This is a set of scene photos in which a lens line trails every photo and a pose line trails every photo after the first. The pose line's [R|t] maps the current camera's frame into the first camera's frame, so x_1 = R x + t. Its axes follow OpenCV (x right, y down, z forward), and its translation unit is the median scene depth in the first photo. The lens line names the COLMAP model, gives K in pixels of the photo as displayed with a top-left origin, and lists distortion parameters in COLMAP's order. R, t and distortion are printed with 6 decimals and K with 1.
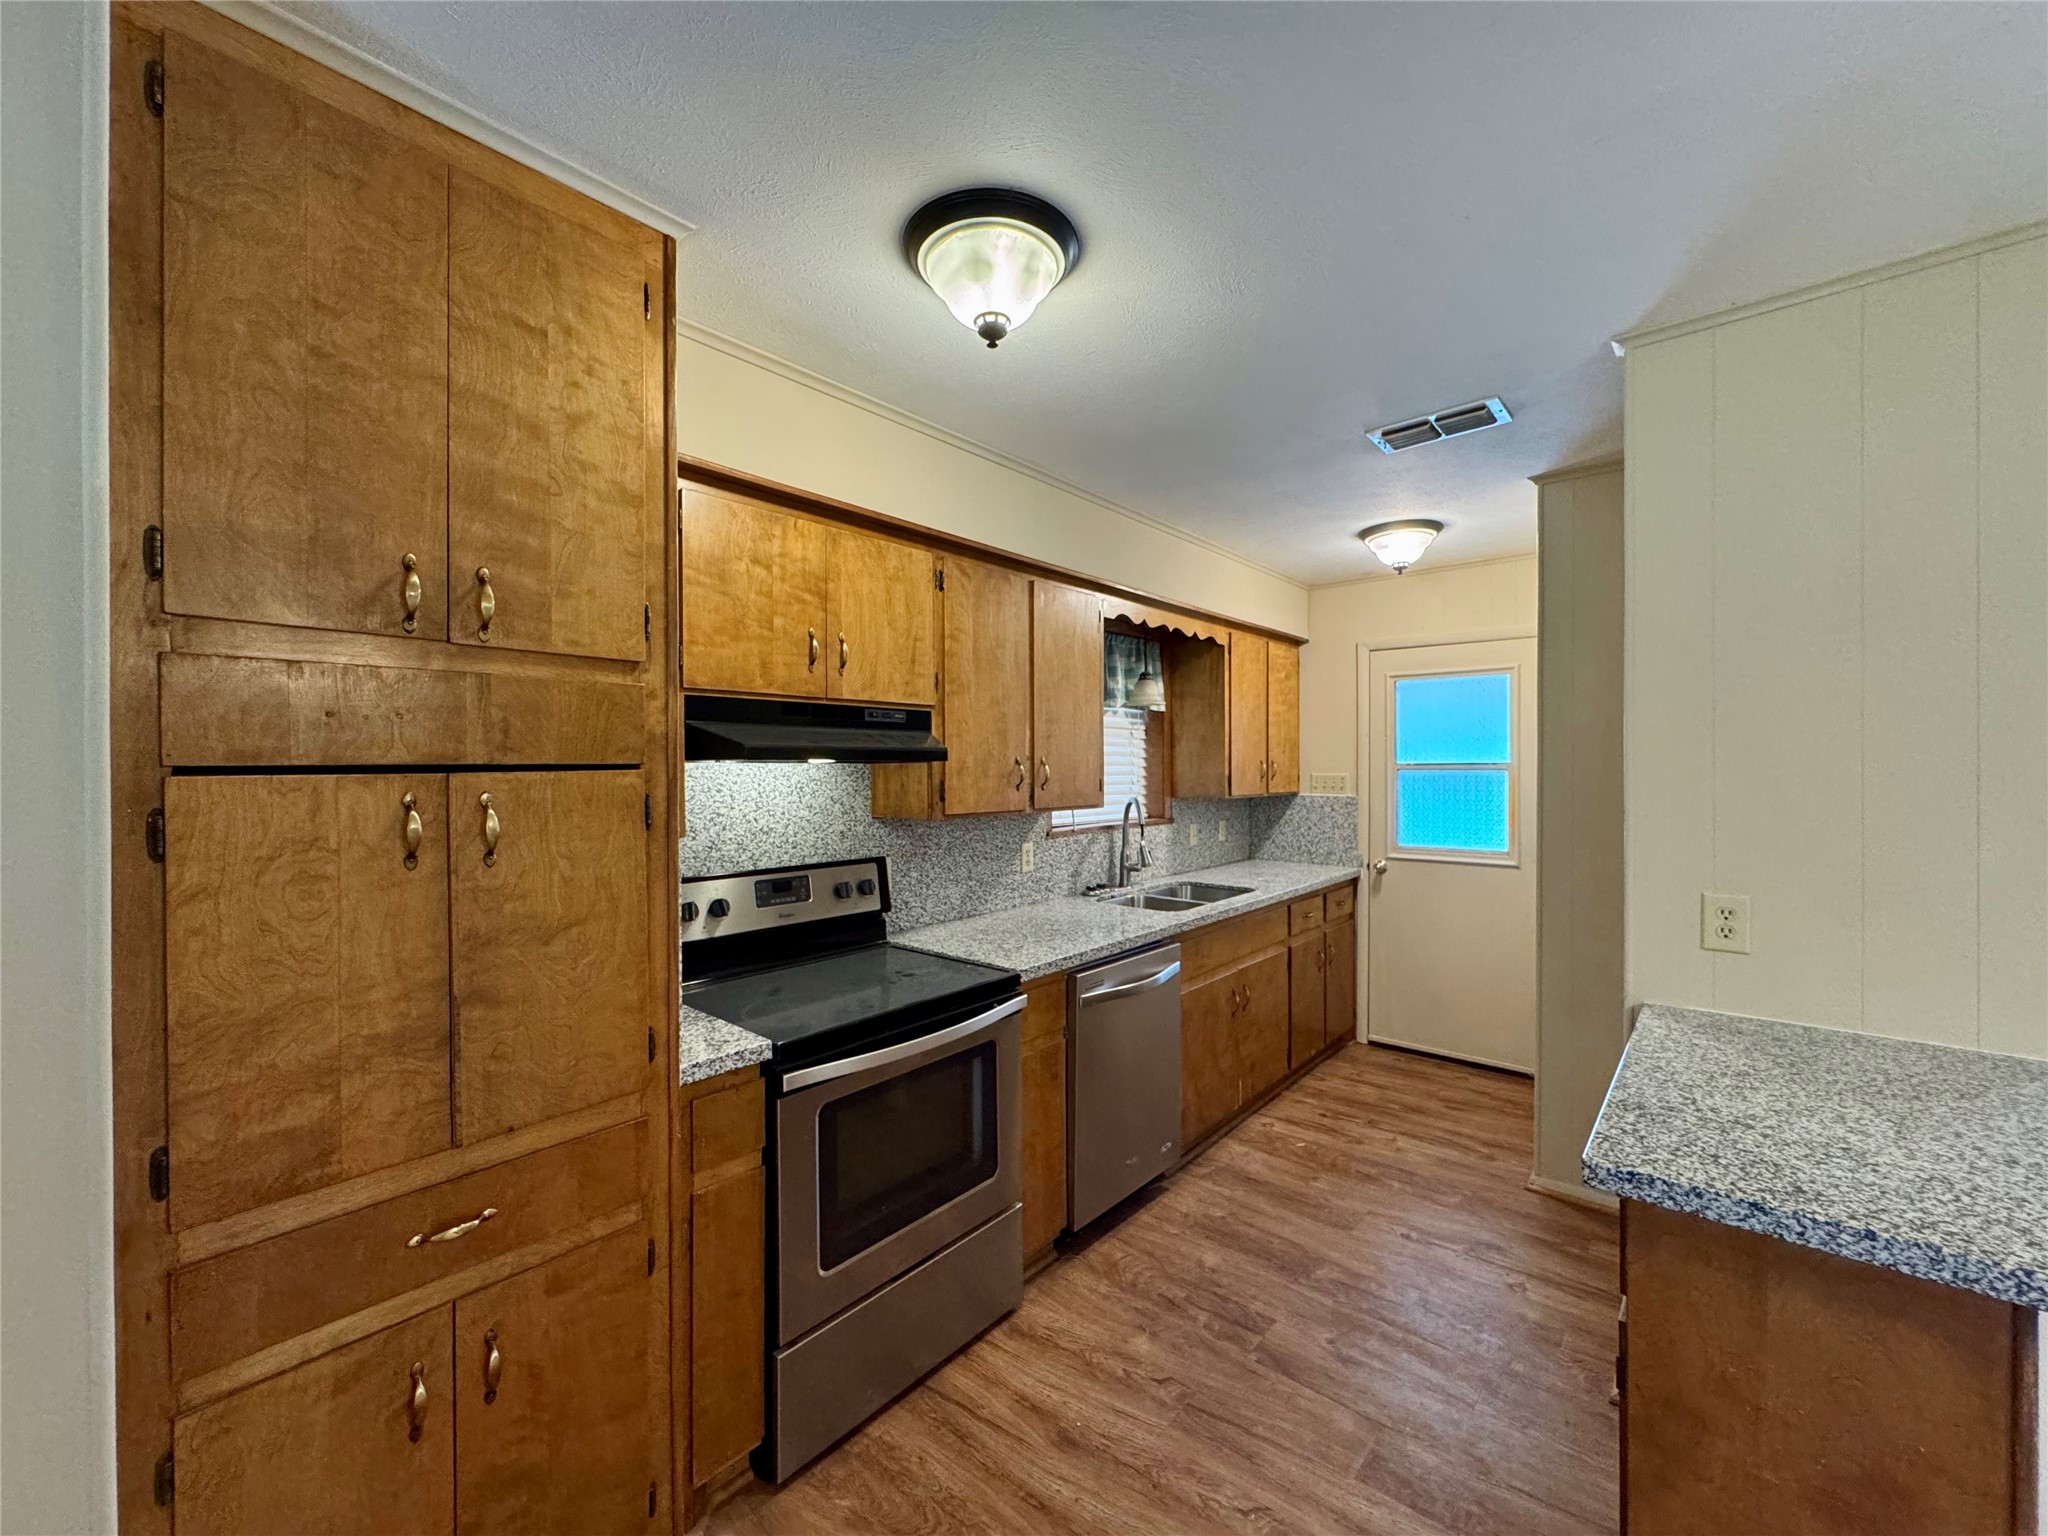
lens RADIAL K [[816.8, 0, 1024.0], [0, 816.8, 768.0], [0, 0, 1]] dist [-0.008199, 0.003784]
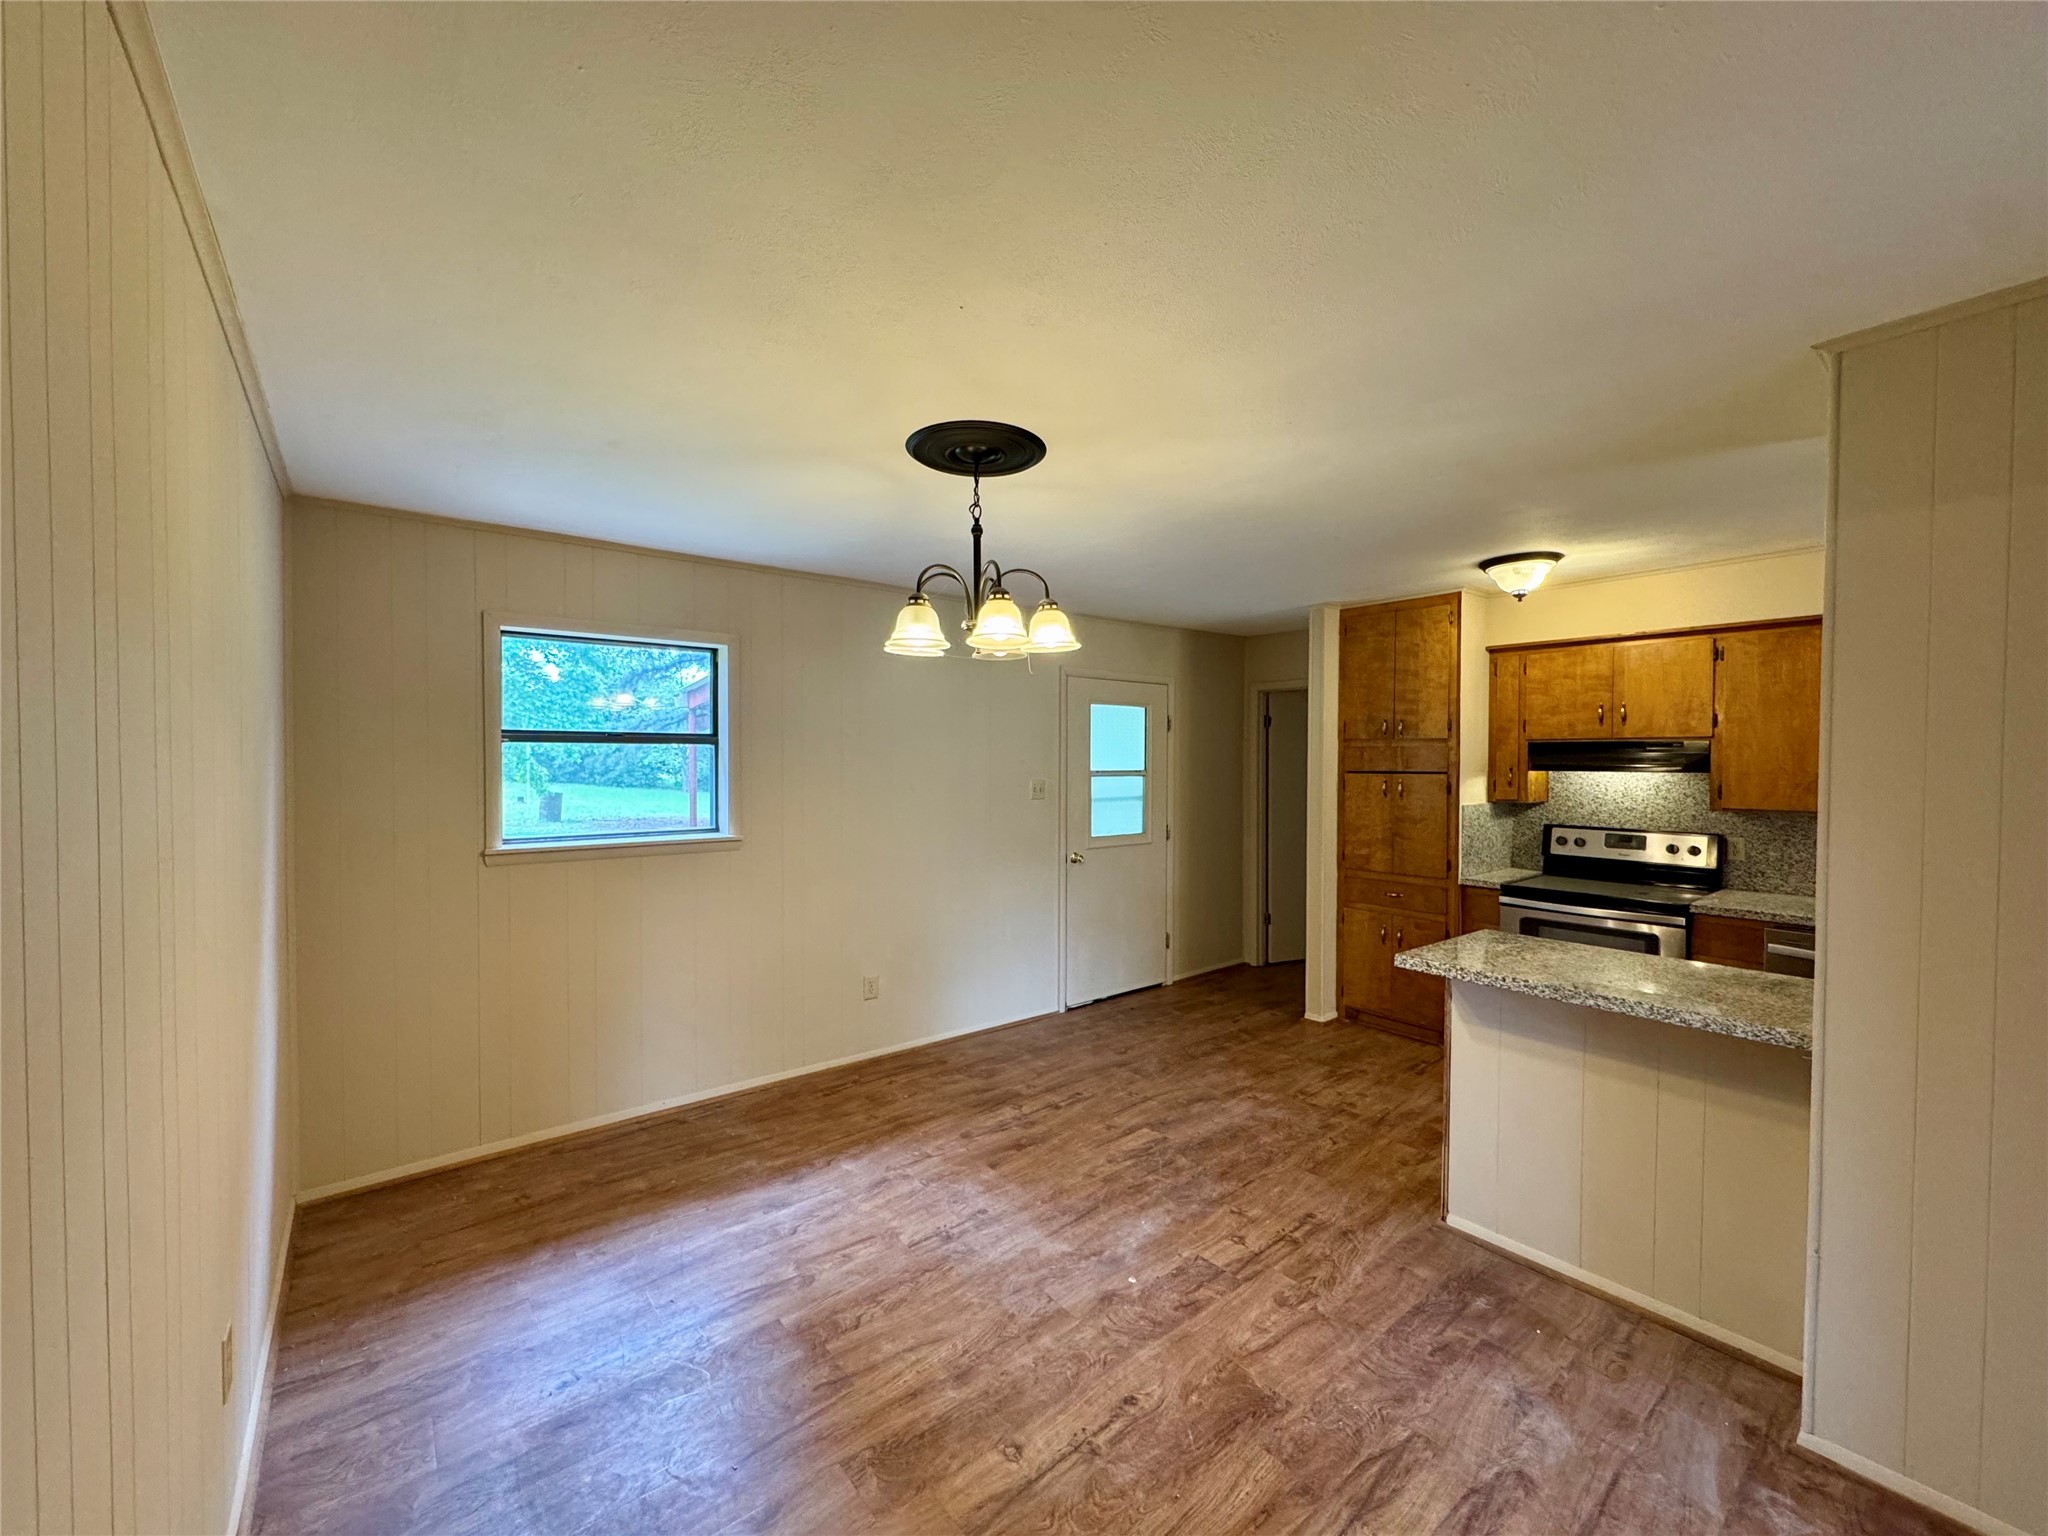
lens RADIAL K [[816.8, 0, 1024.0], [0, 816.8, 768.0], [0, 0, 1]] dist [-0.008199, 0.003784]
pose [[-0.183951, 0.015434, -0.982814, 1.247263], [-0.003299, 0.999861, 0.016319, -0.028772], [0.982930, 0.006245, -0.183874, 0.004267]]
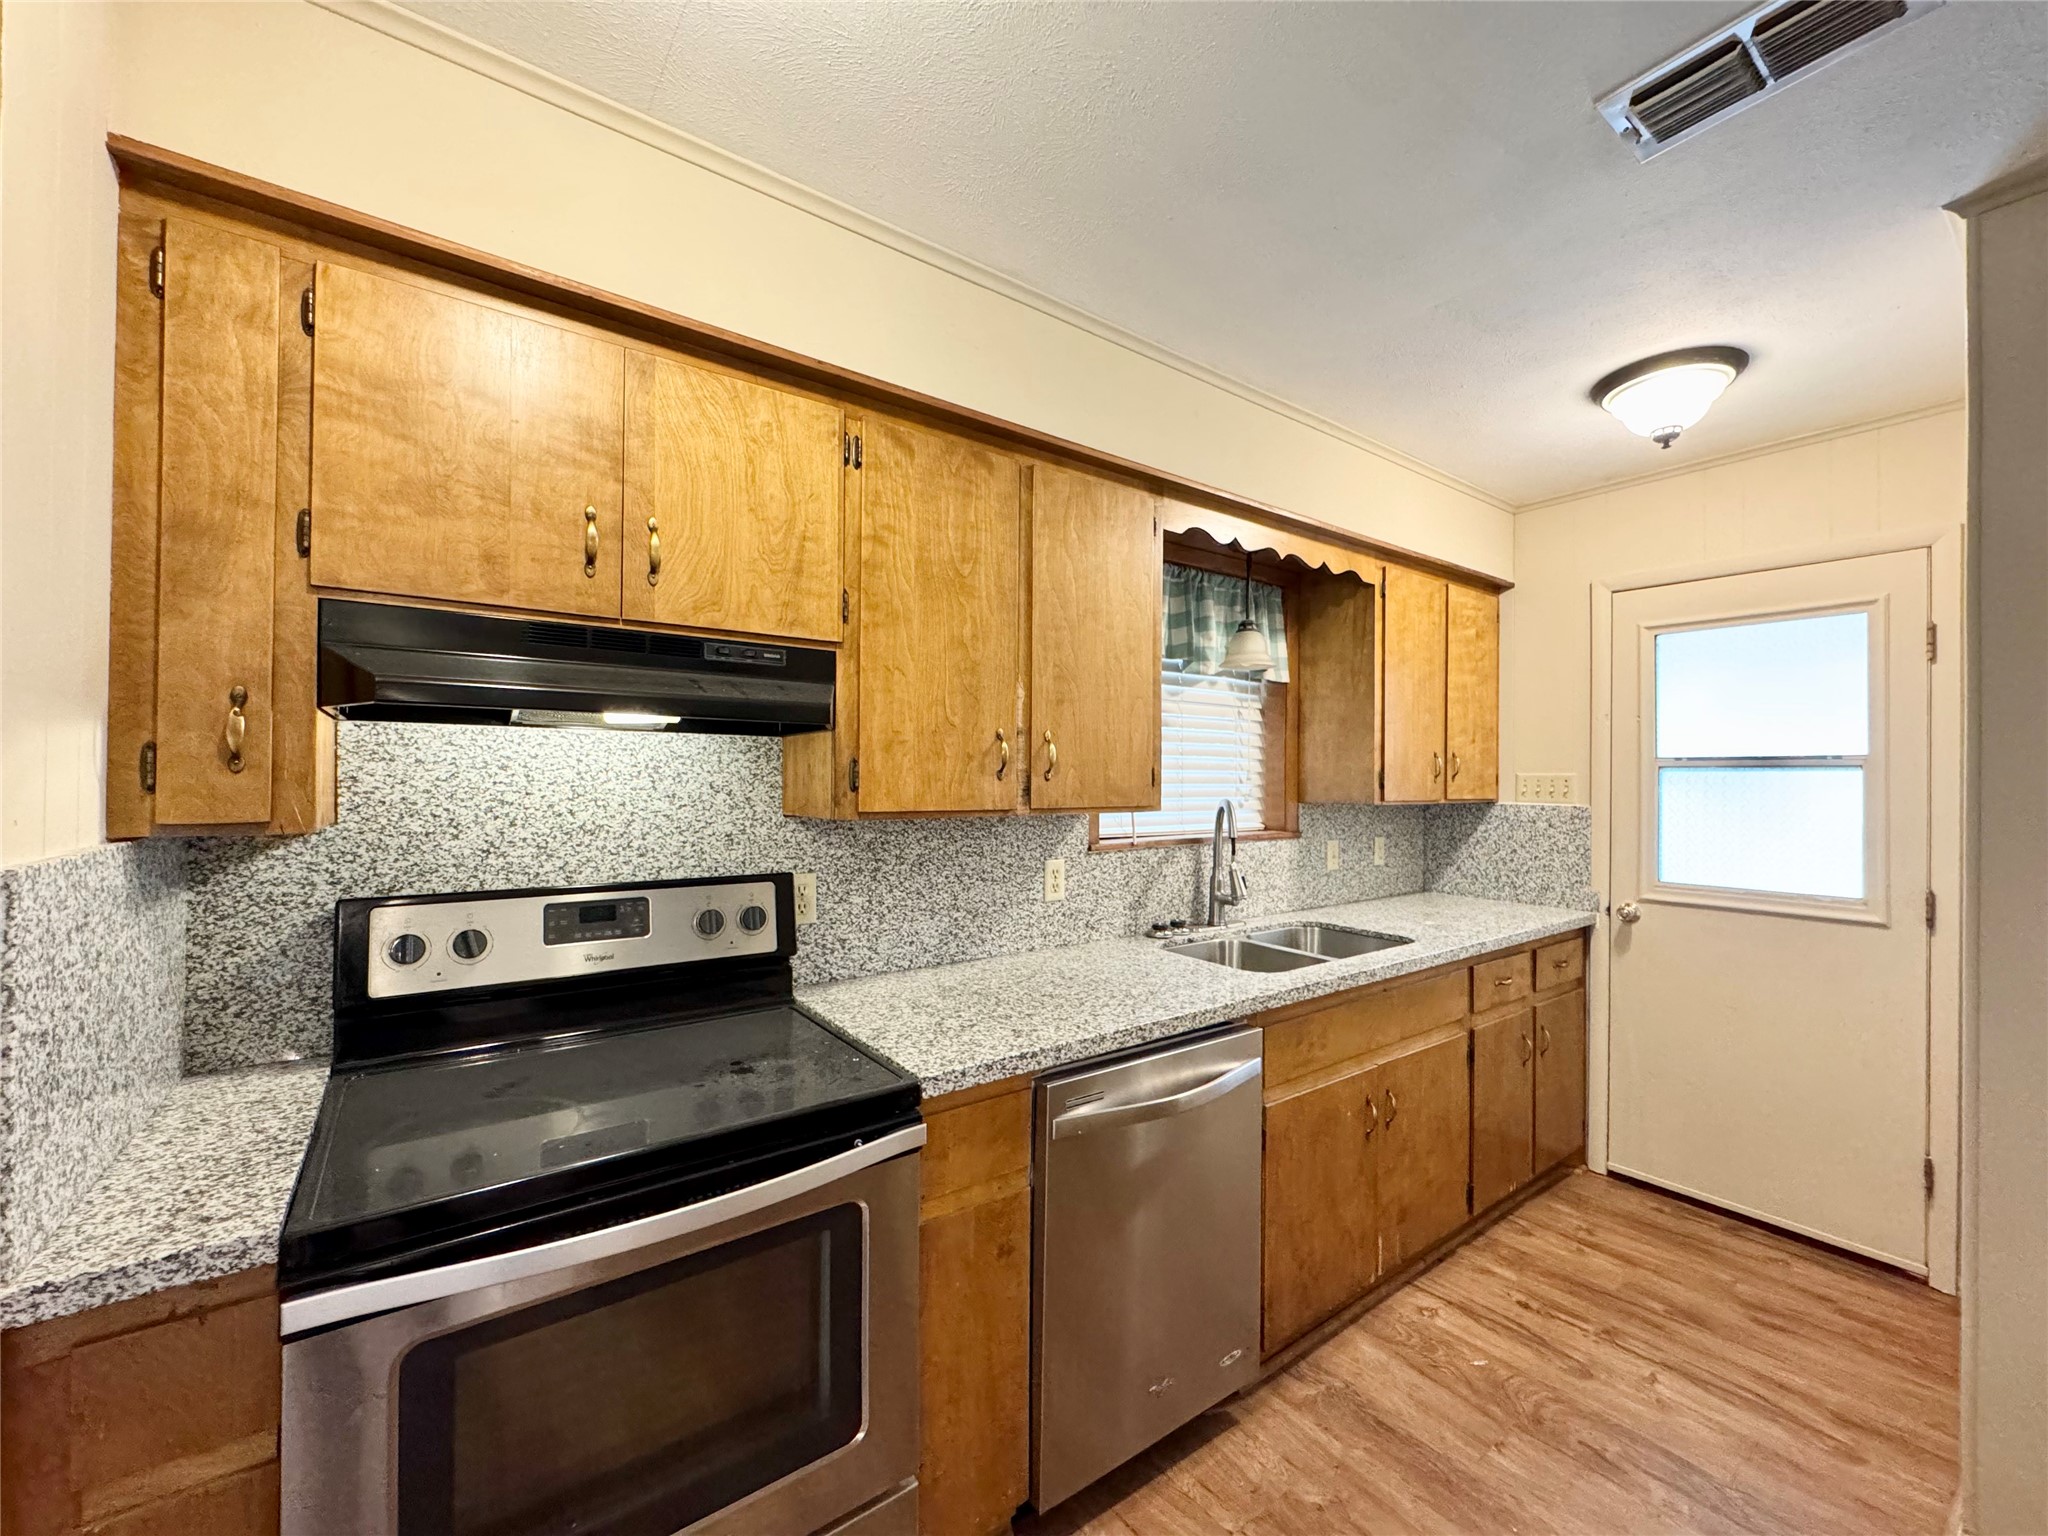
lens RADIAL K [[816.8, 0, 1024.0], [0, 816.8, 768.0], [0, 0, 1]] dist [-0.008199, 0.003784]
pose [[0.973731, 0.008837, -0.227528, 0.136837], [-0.011961, 0.999852, -0.012353, 0.022033], [0.227385, 0.014750, 0.973693, 0.307285]]
